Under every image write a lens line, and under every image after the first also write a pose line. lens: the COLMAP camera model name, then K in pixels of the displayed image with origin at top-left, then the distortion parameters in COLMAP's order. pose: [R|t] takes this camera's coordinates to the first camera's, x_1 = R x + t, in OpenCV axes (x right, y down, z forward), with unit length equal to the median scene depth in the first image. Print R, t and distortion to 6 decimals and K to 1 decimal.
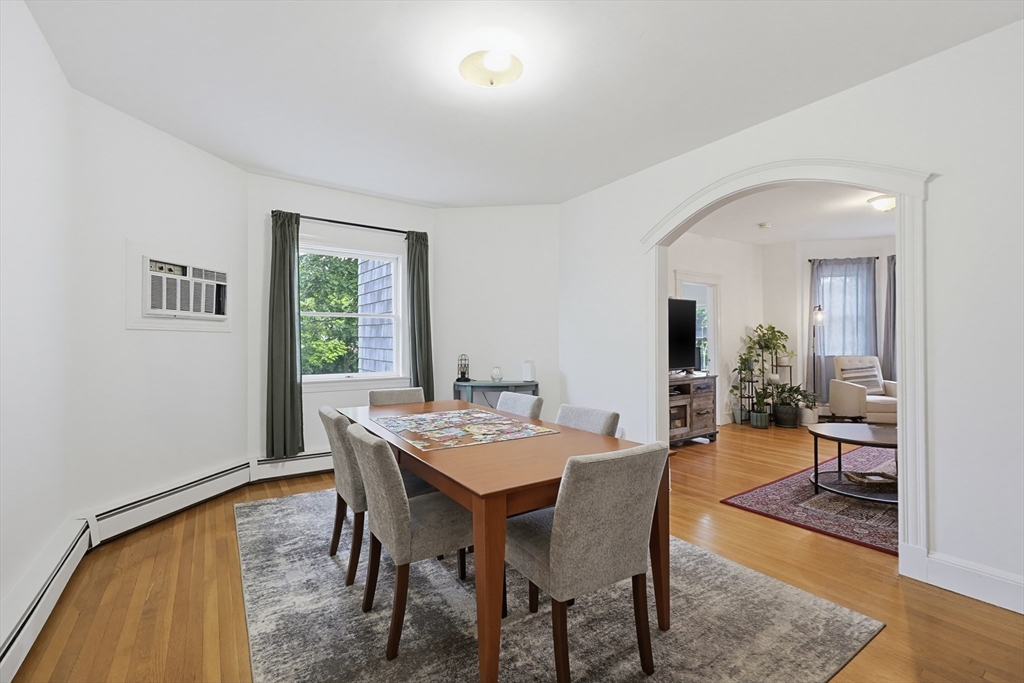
lens RADIAL K [[448.7, 0, 512.4], [0, 448.7, 339.2], [0, 0, 1]] dist [0.000647, 0.000220]
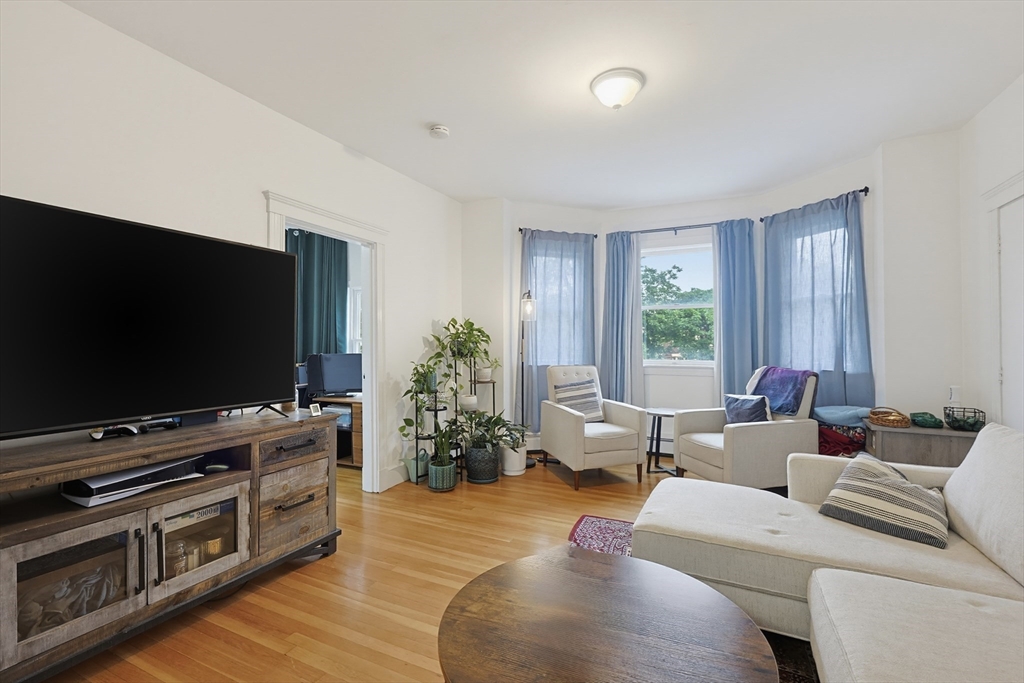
lens RADIAL K [[448.7, 0, 513.5], [0, 448.7, 344.4], [0, 0, 1]] dist [0.000647, 0.000220]
pose [[0.866970, 0.006367, 0.498319, 0.319151], [-0.005218, 0.999980, -0.003697, 0.006487], [-0.498333, 0.000605, 0.866986, 0.416293]]
